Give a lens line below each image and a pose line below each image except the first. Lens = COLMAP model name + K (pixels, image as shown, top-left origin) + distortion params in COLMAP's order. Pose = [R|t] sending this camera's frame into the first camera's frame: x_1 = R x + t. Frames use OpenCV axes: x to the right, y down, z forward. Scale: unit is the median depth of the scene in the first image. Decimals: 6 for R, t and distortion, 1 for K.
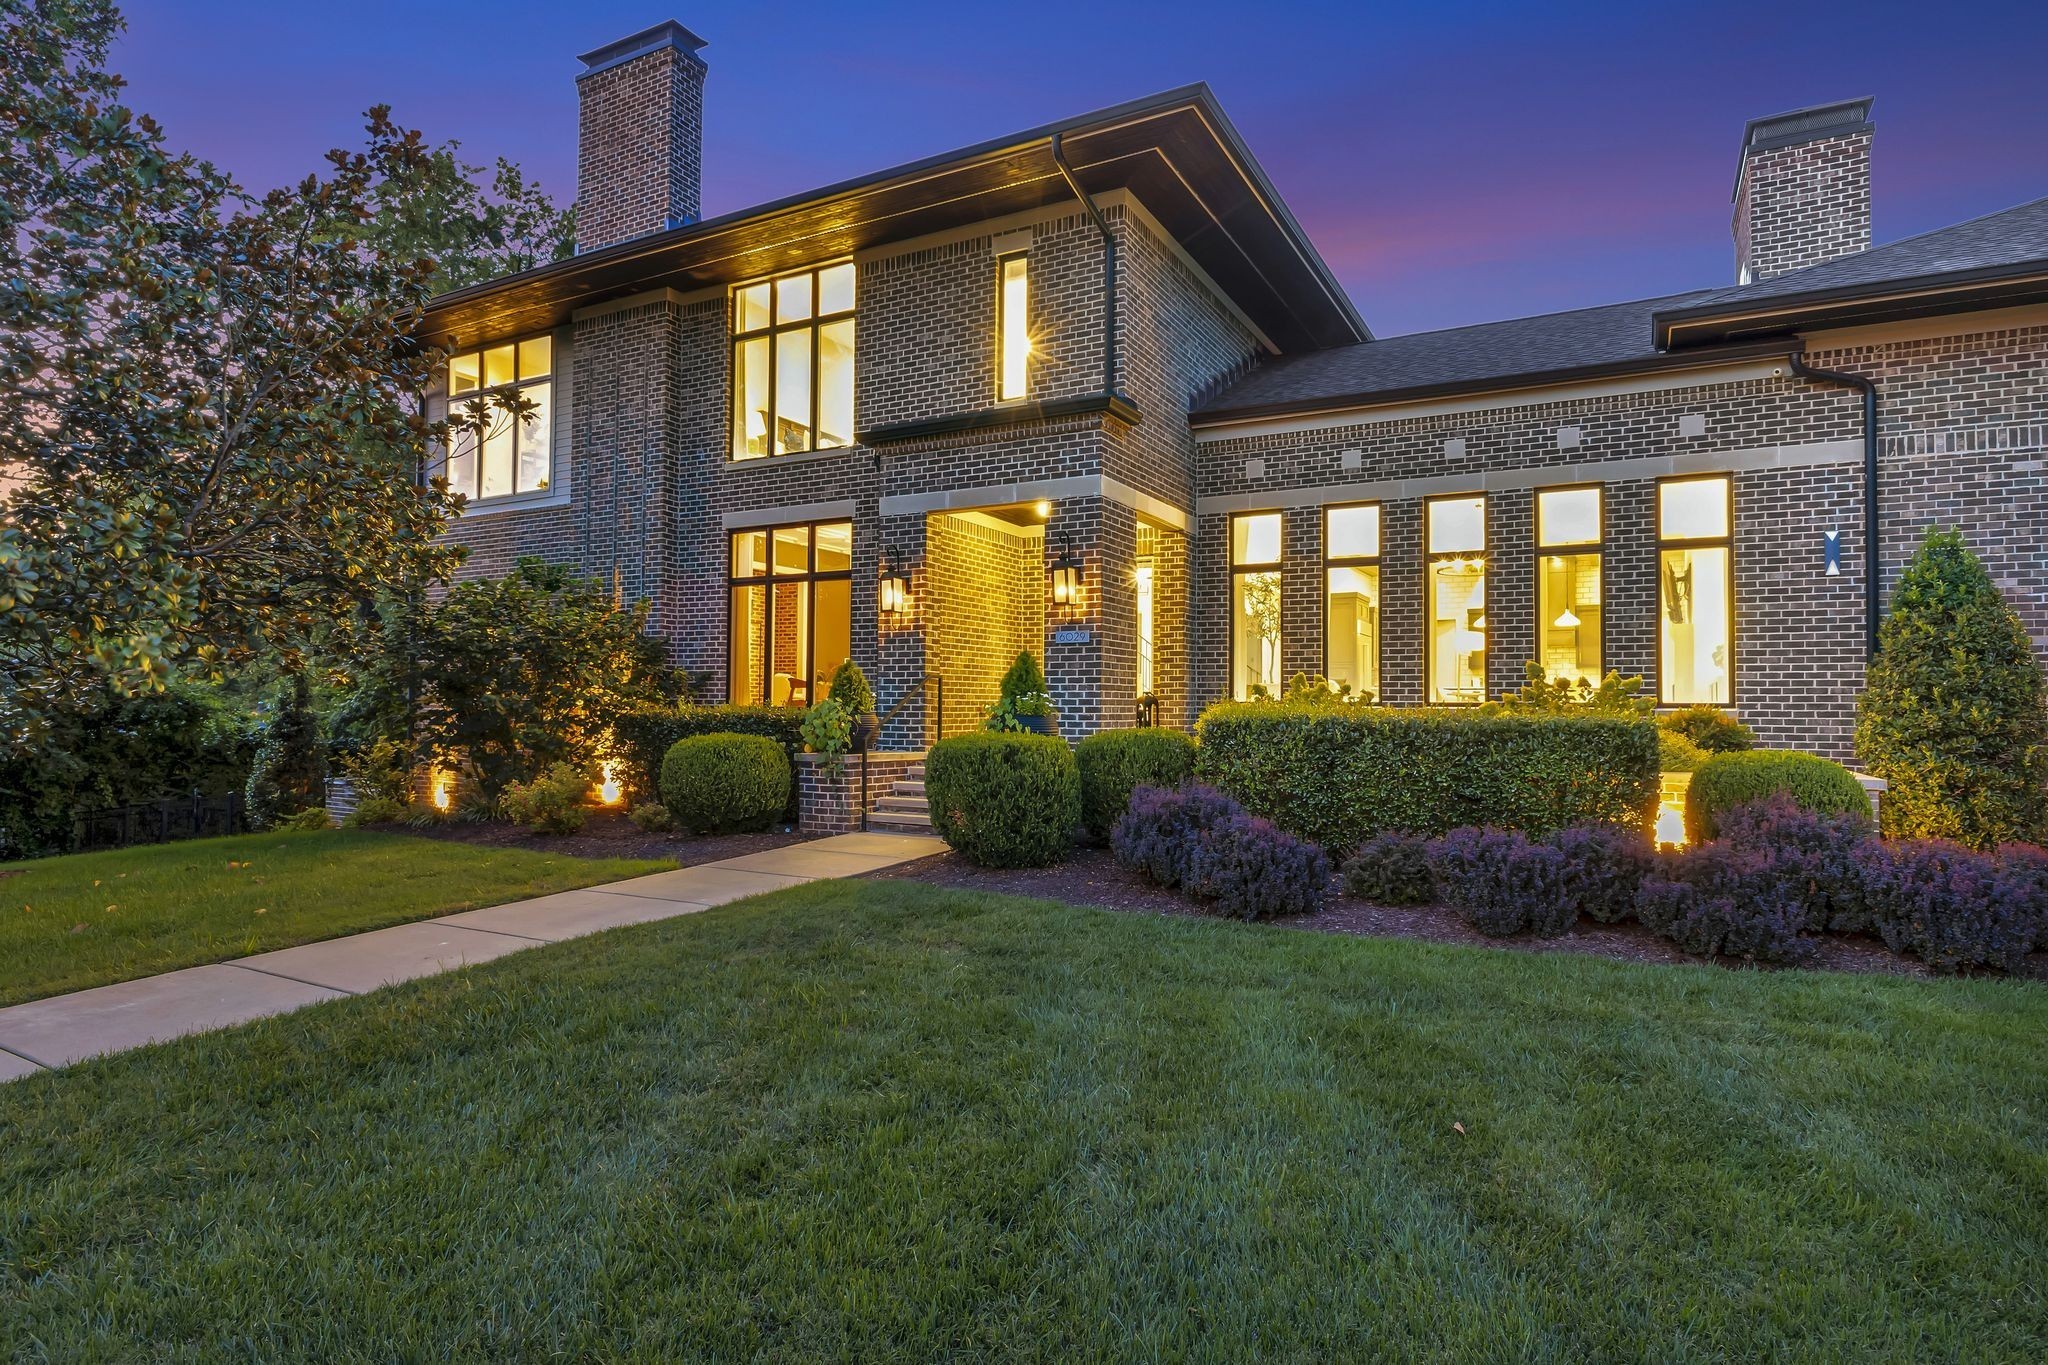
lens RADIAL K [[1070.6, 0, 1024.0], [0, 1070.6, 682.5], [0, 0, 1]] dist [-0.030441, -0.000188]
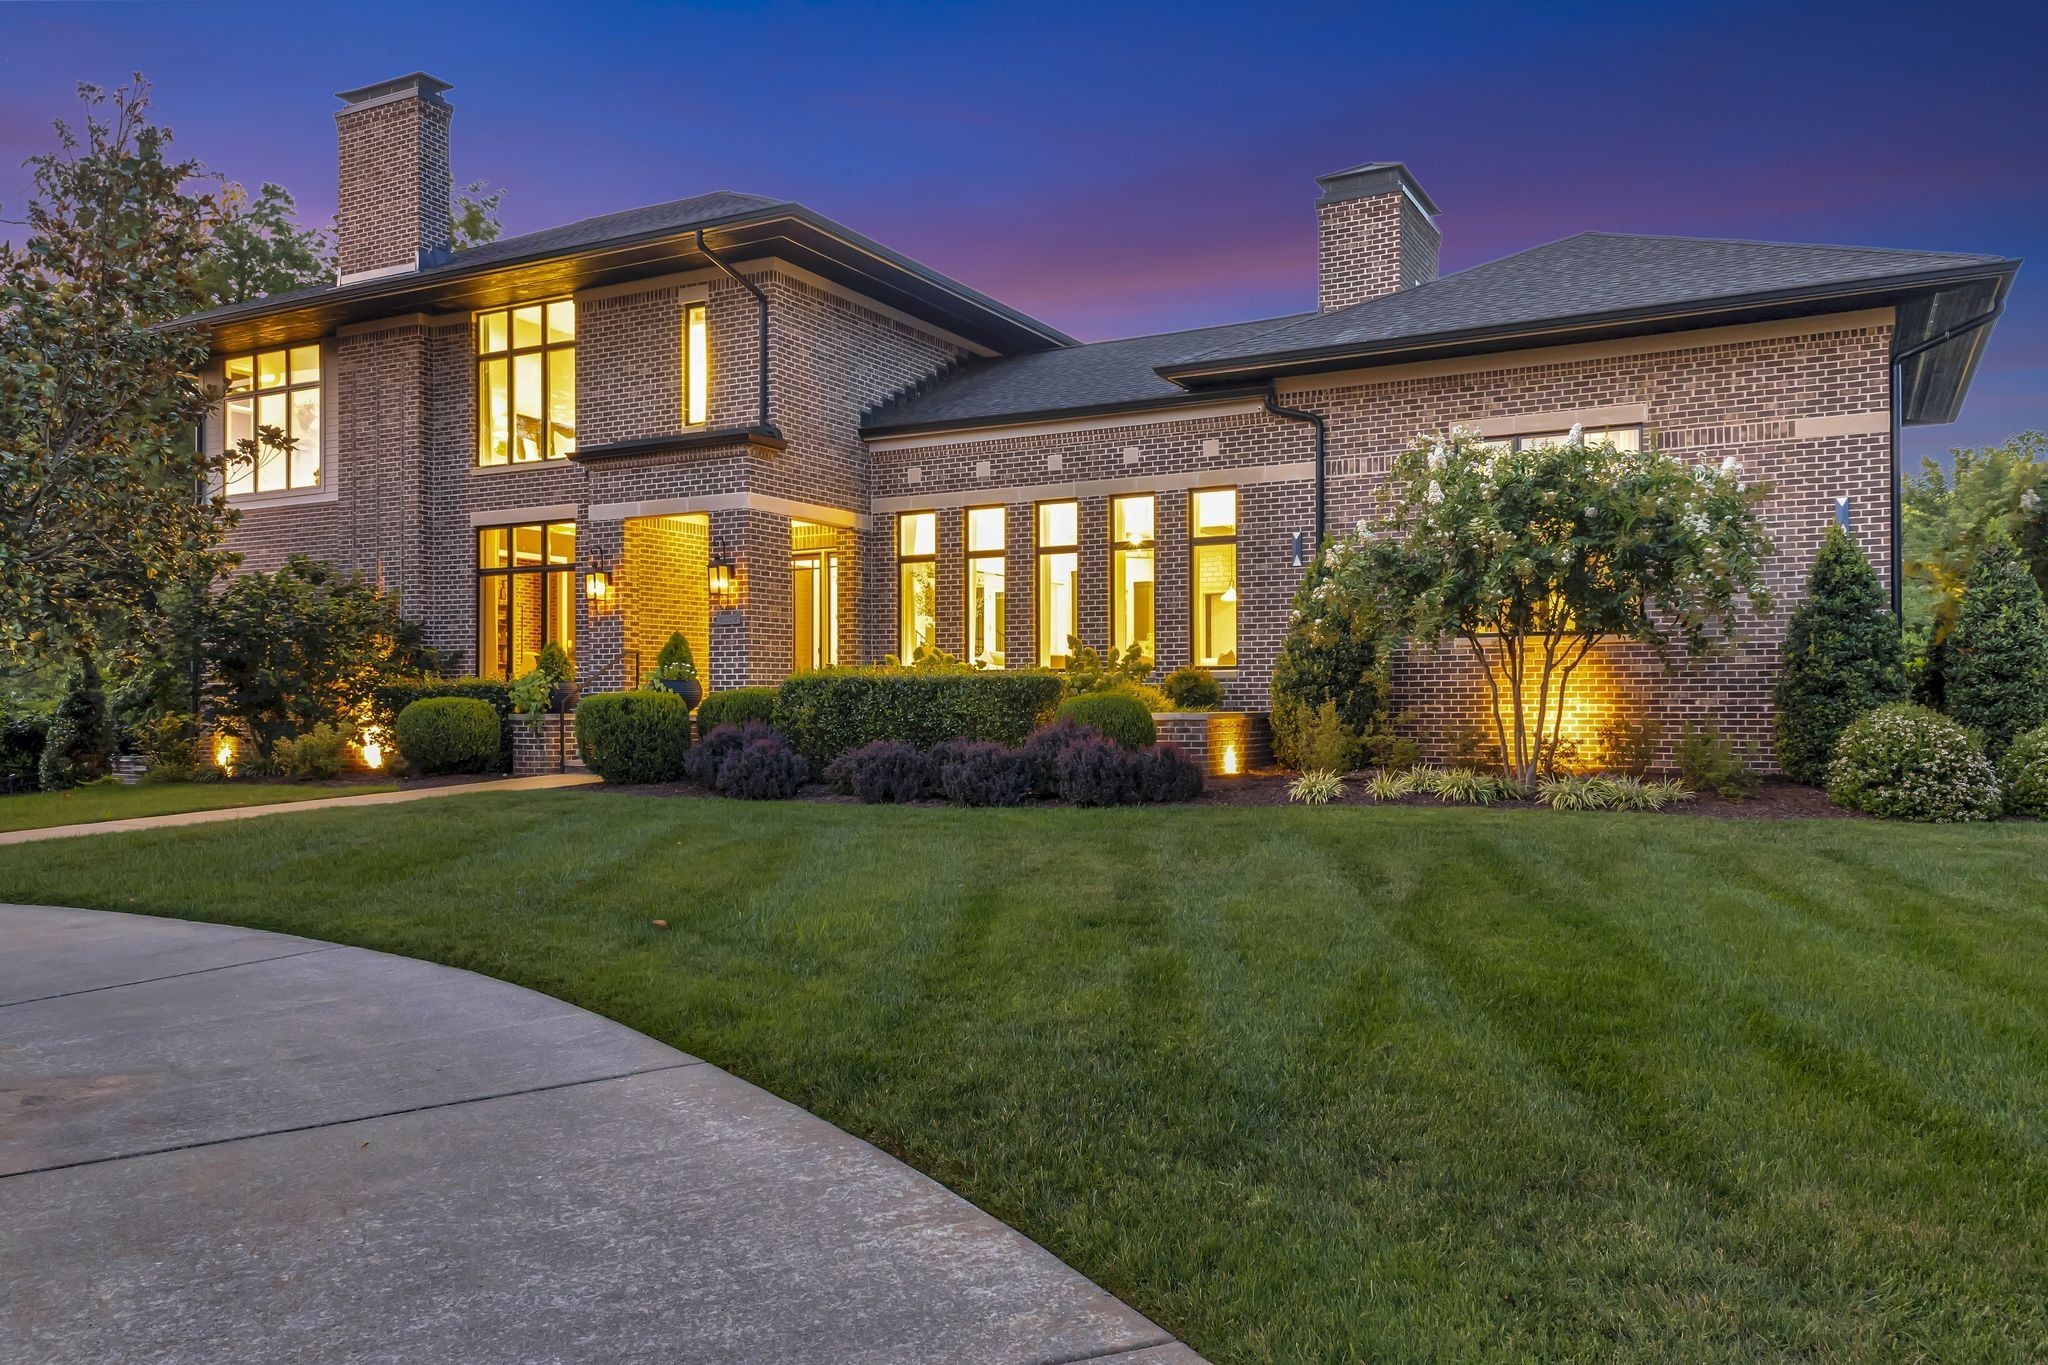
lens RADIAL K [[1431.9, 0, 1030.4], [0, 1431.9, 676.1], [0, 0, 1]] dist [0.024808, -0.044890]
pose [[0.999901, -0.010027, 0.009915, 0.335854], [0.009954, 0.999923, 0.007380, 0.013302], [-0.009988, -0.007280, 0.999924, -0.612829]]
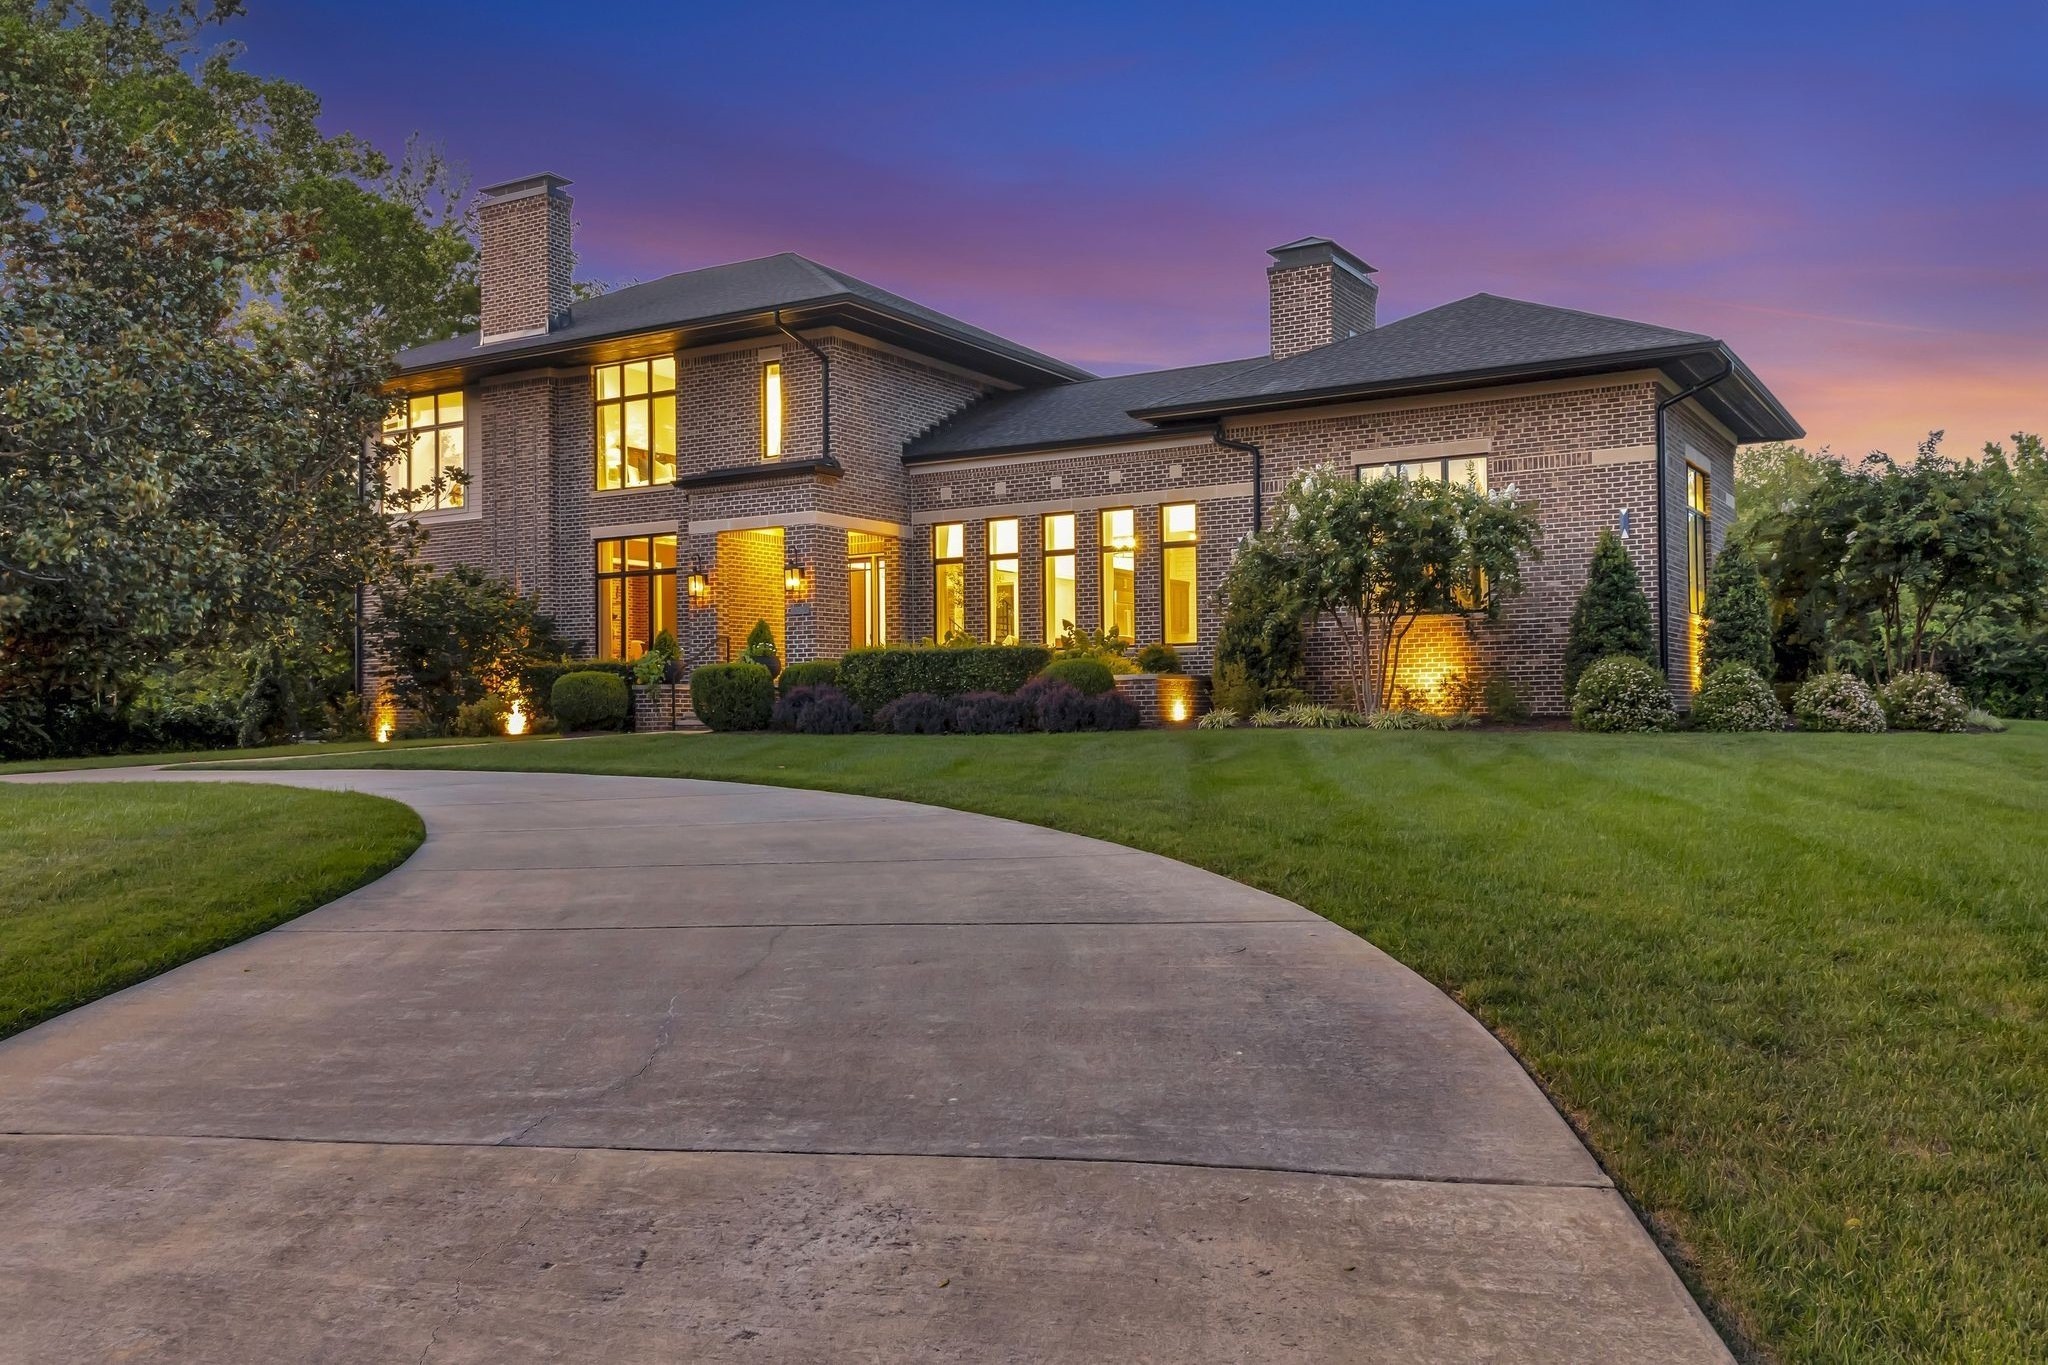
lens RADIAL K [[1623.7, 0, 1024.0], [0, 1623.7, 682.5], [0, 0, 1]] dist [-0.002588, -0.002988]
pose [[0.998888, -0.017491, -0.043788, 0.427786], [0.017602, 0.999843, 0.002155, 0.058700], [0.043744, -0.002923, 0.999039, -1.261435]]
